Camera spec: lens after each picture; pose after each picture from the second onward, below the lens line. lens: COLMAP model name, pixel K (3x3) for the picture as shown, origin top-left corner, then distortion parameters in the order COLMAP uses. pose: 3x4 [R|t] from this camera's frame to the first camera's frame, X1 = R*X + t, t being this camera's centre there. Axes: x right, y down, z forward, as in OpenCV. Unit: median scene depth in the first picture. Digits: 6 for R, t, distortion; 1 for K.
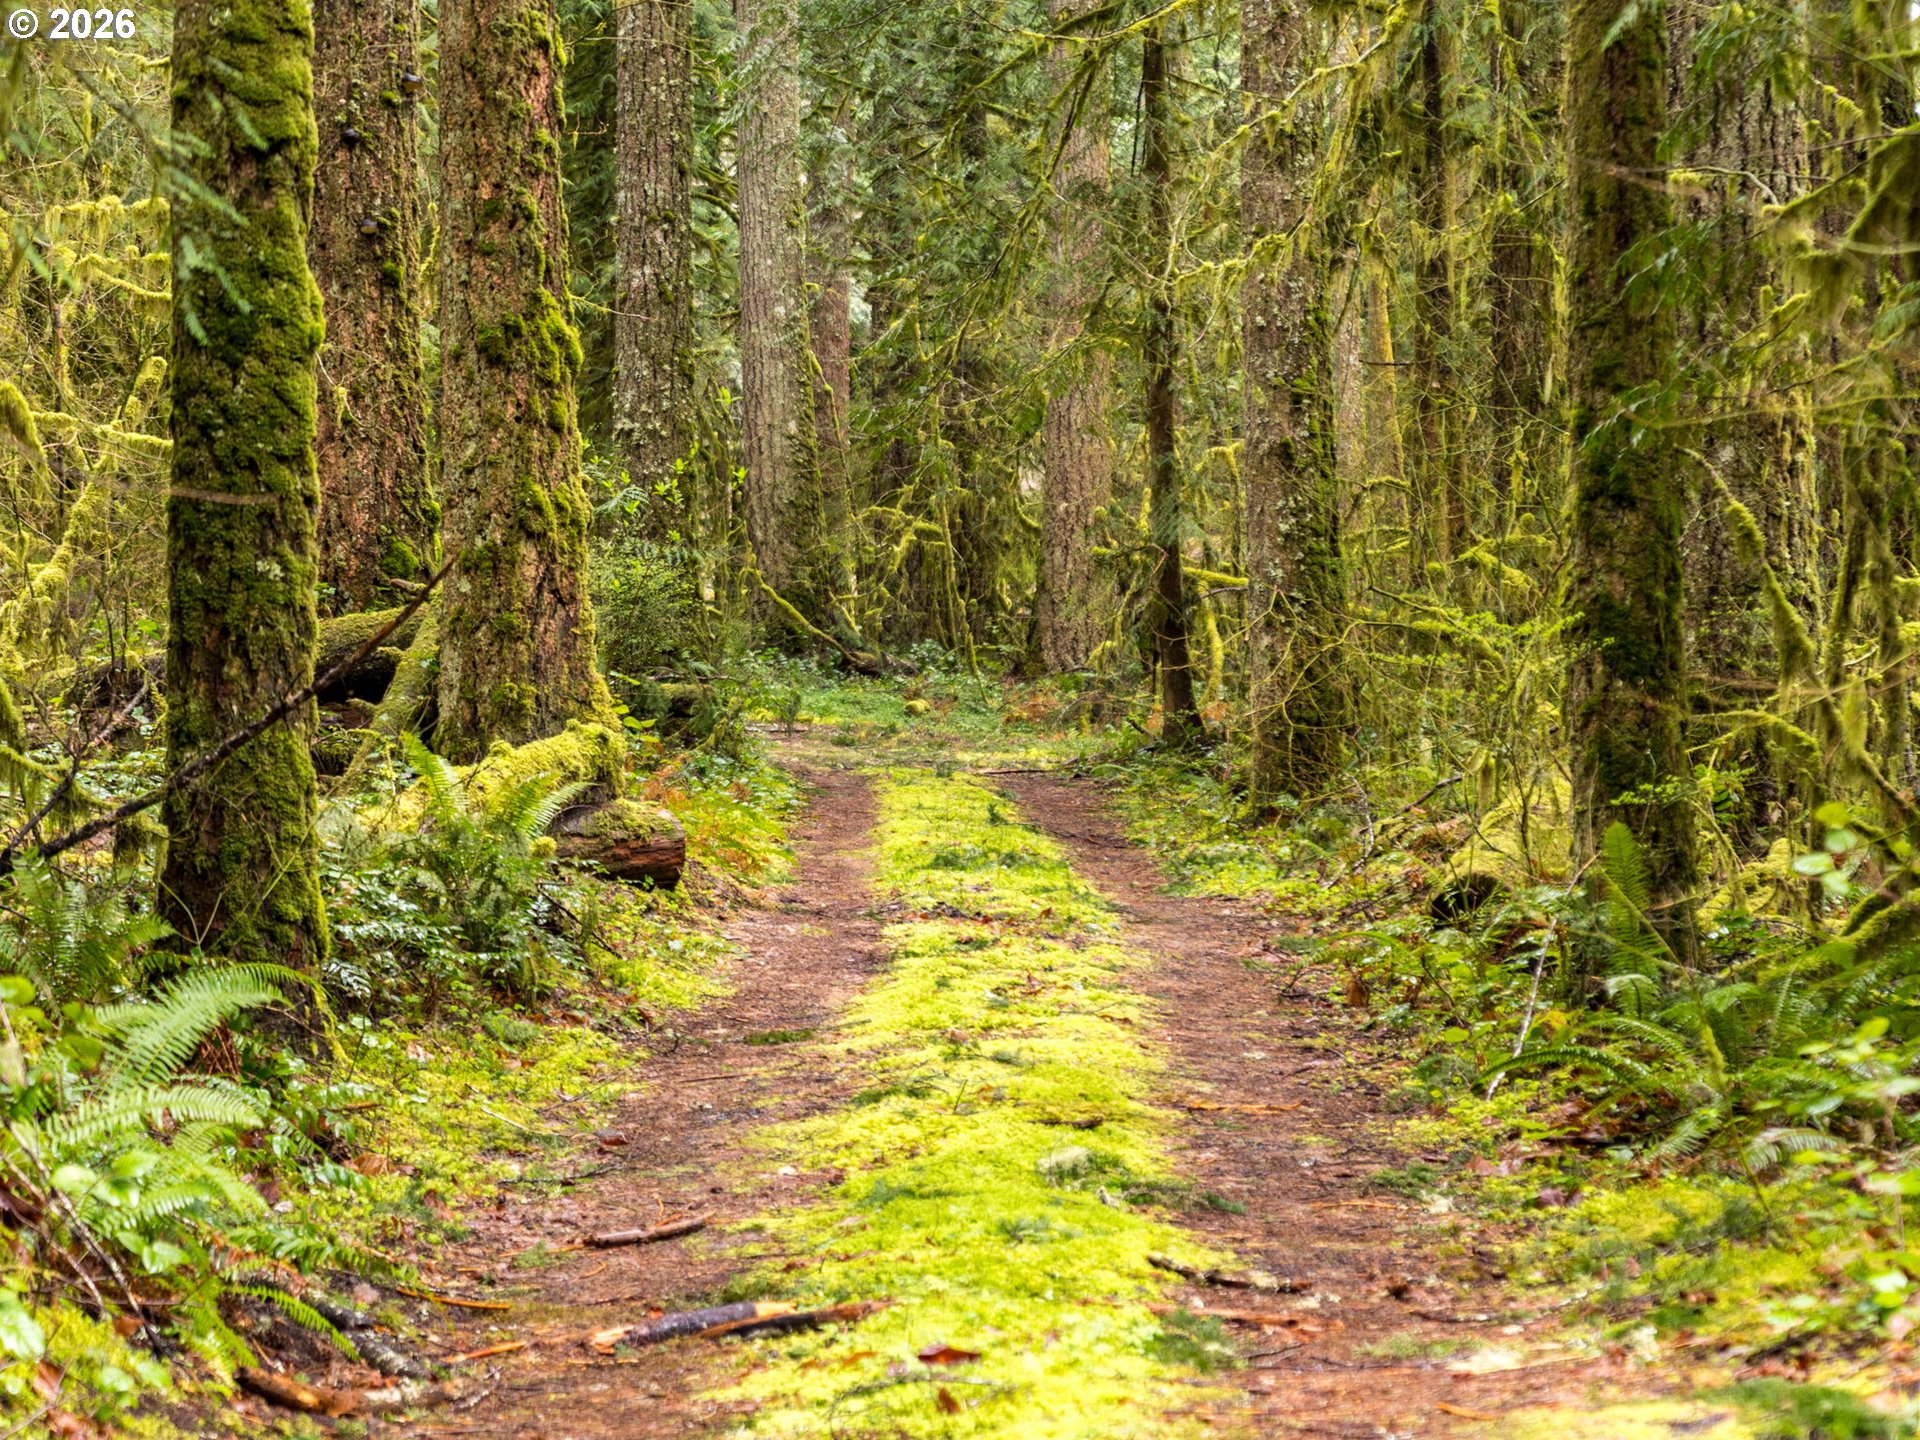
lens RADIAL K [[4345.6, 0, 960.0], [0, 4345.6, 720.0], [0, 0, 1]] dist [0.048707, 0.101133]
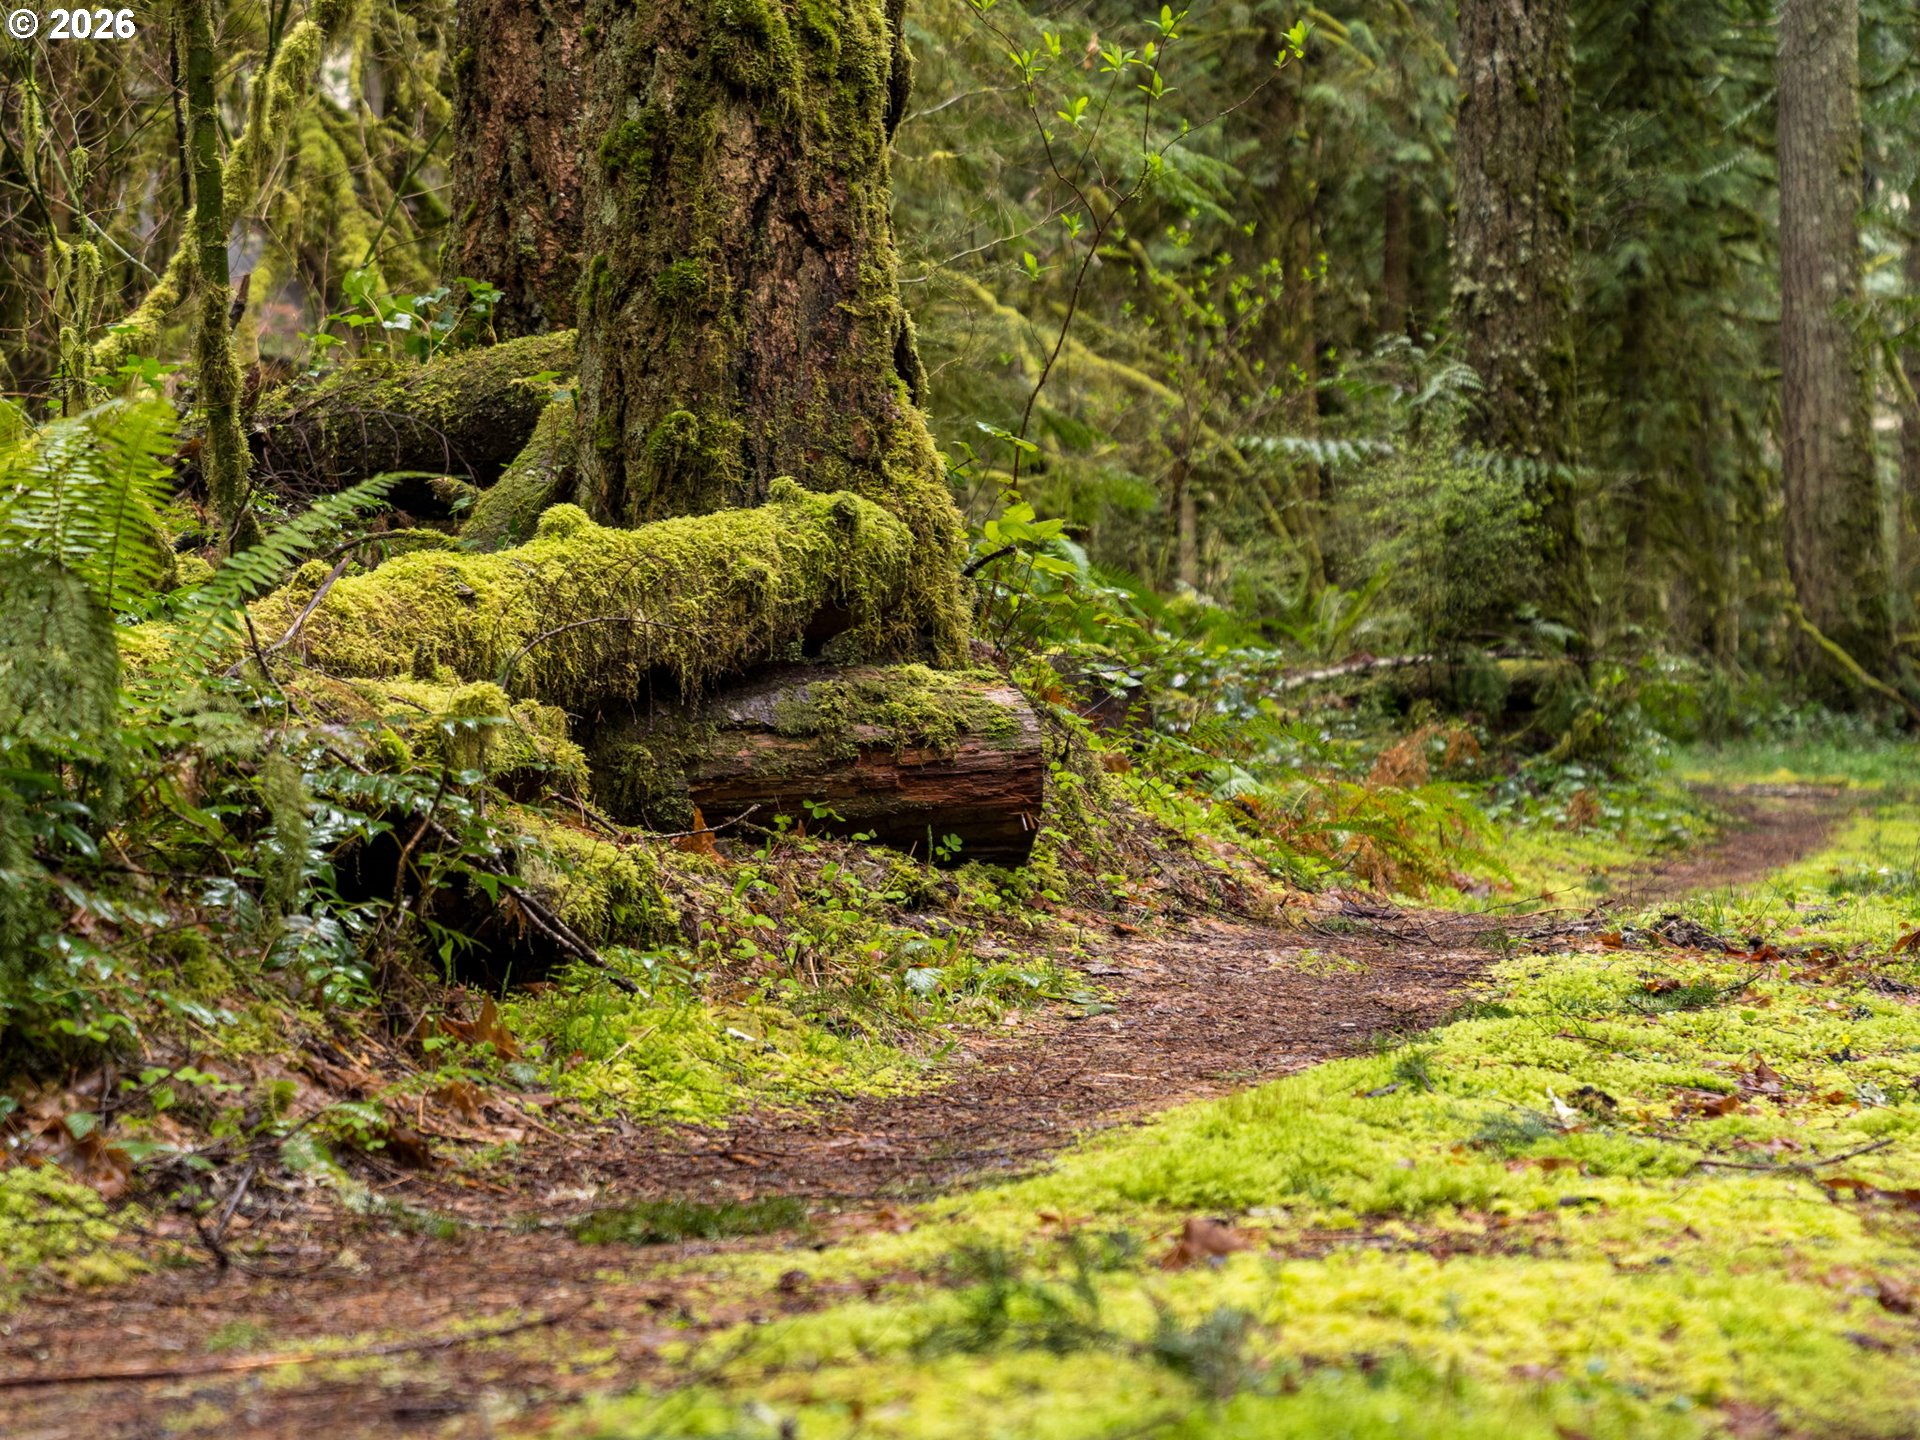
lens RADIAL K [[4345.6, 0, 960.0], [0, 4345.6, 720.0], [0, 0, 1]] dist [0.048707, 0.101133]
pose [[0.964612, 0.000567, -0.263672, 0.044497], [-0.009358, 0.999441, -0.032085, 0.037900], [0.263507, 0.033417, 0.964079, 0.563866]]
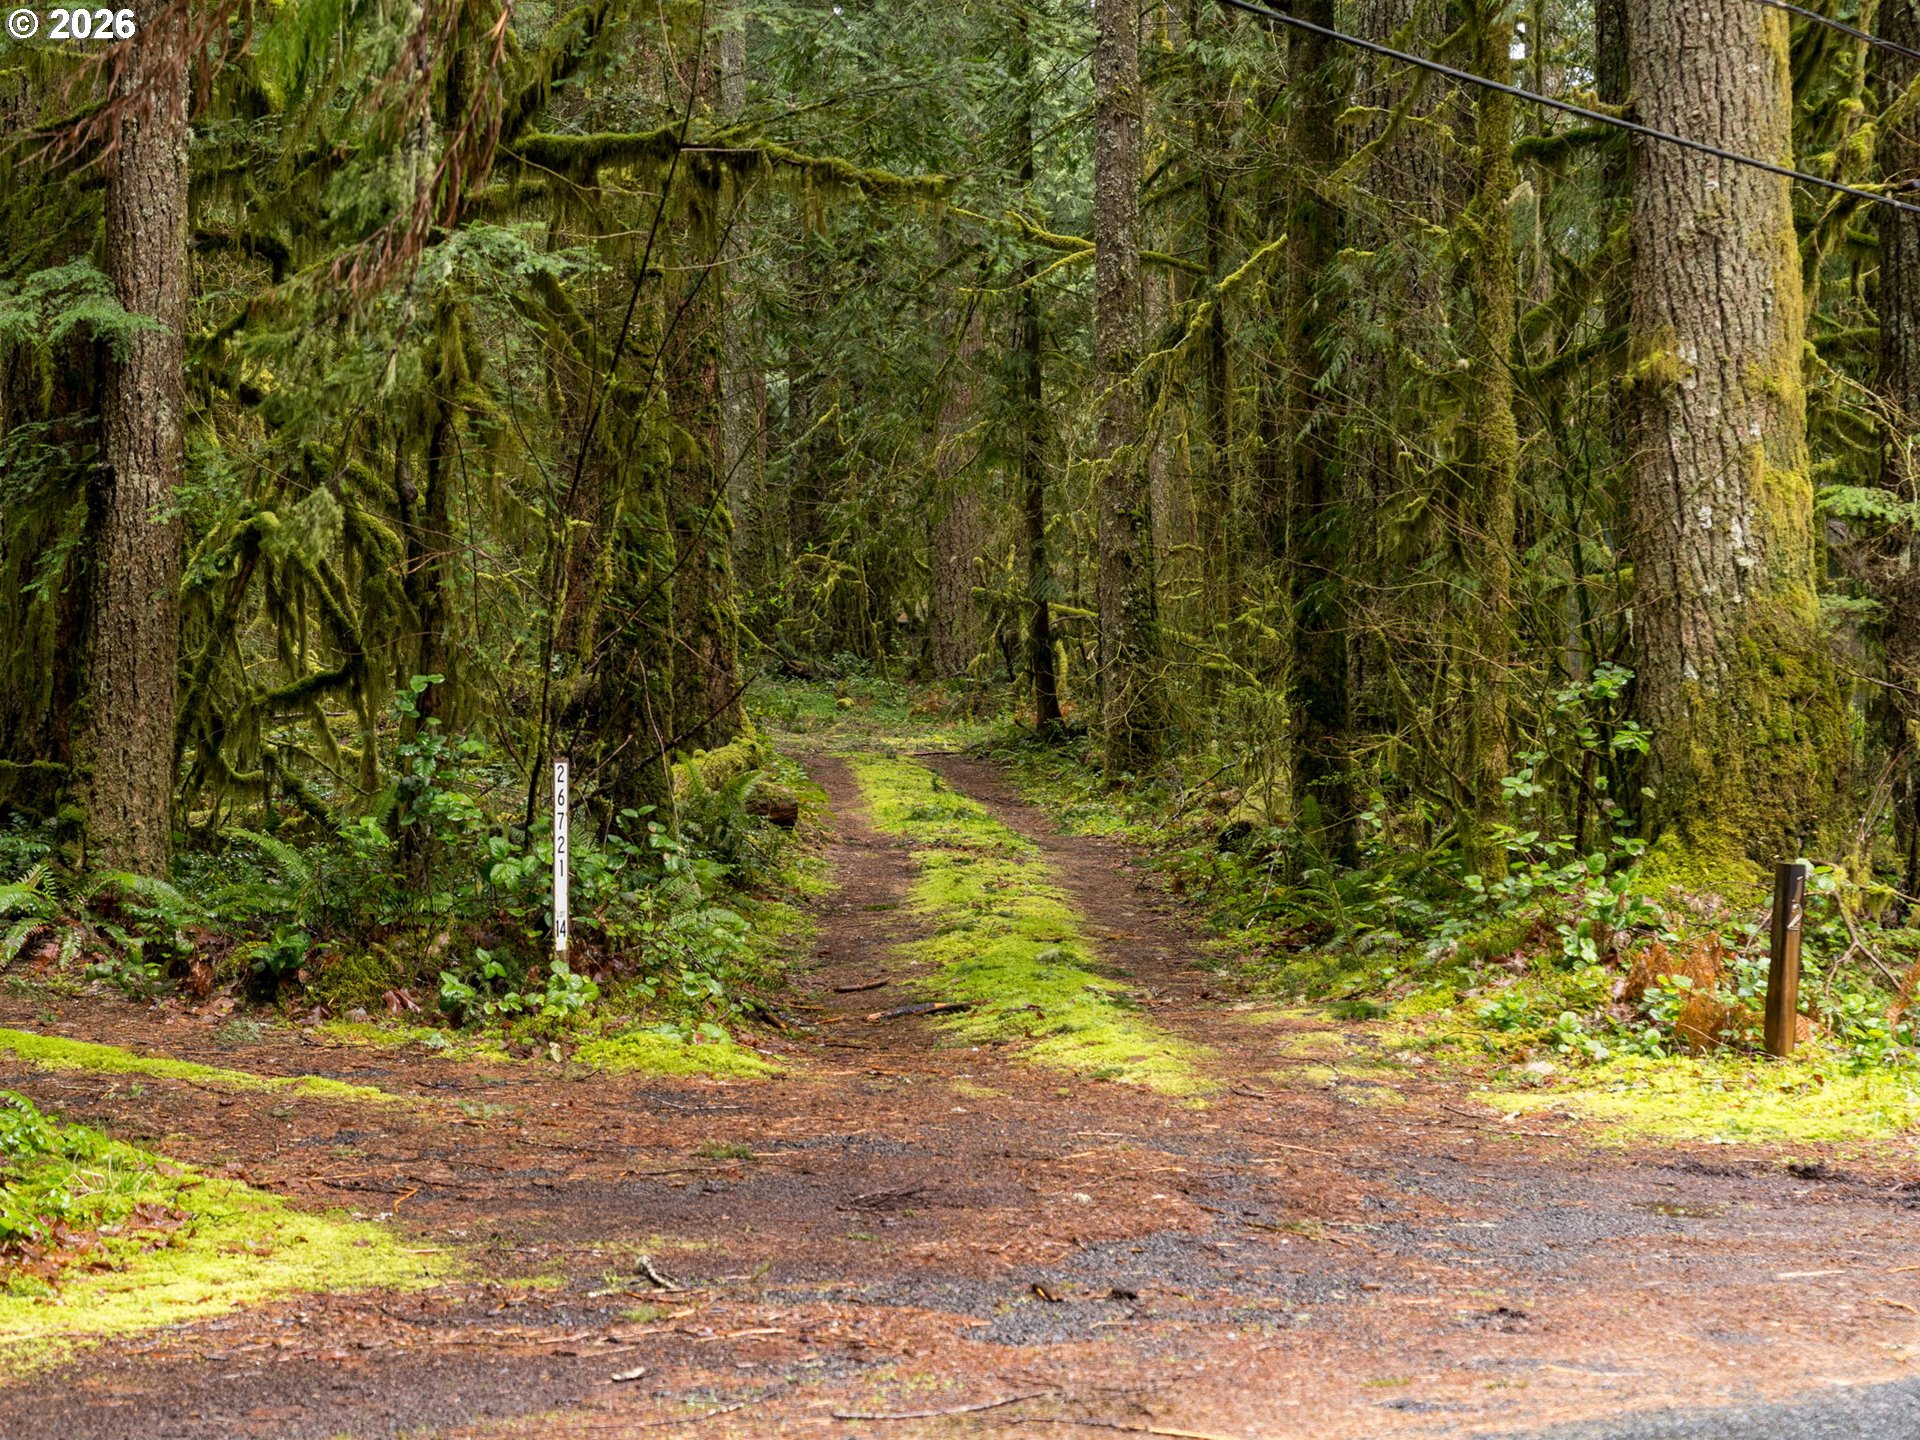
lens RADIAL K [[4345.6, 0, 960.0], [0, 4345.6, 720.0], [0, 0, 1]] dist [0.048707, 0.101133]
pose [[0.998805, -0.003999, 0.048710, -0.082171], [0.003478, 0.999936, 0.010779, -0.025124], [-0.048750, -0.010597, 0.998755, -0.757084]]
